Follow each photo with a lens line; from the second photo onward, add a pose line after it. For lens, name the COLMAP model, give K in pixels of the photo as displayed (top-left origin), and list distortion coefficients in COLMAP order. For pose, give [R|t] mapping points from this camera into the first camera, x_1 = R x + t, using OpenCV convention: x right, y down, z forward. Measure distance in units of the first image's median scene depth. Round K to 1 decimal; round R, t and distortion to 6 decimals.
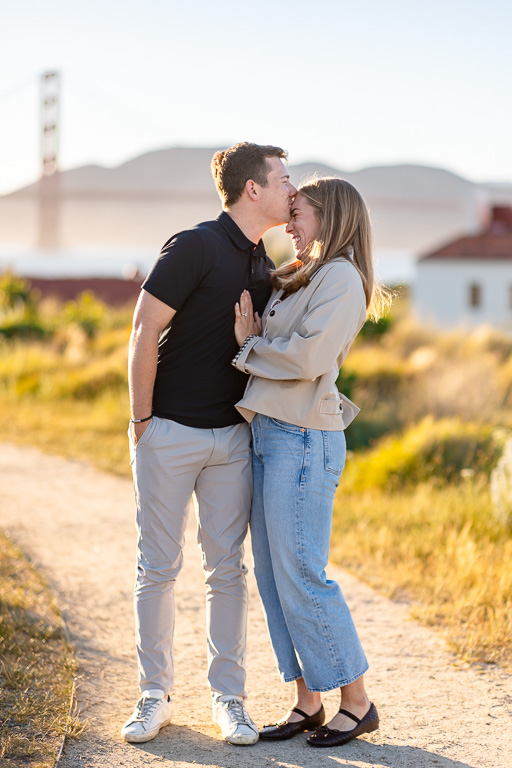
lens RADIAL K [[1924.1, 0, 273.8], [0, 1924.1, 419.1], [0, 0, 1]] dist [0.016766, 0.007159]
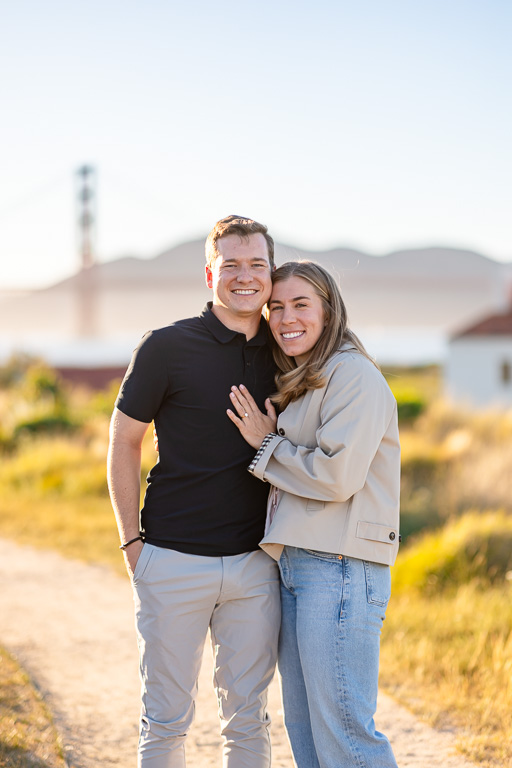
lens RADIAL K [[1851.7, 0, 256.0], [0, 1851.7, 384.0], [0, 0, 1]] dist [-0.039903, -0.272936]
pose [[0.999167, -0.028218, -0.029464, 0.006974], [0.026417, 0.997861, -0.059790, -0.014499], [0.031089, 0.058962, 0.997776, 0.113695]]
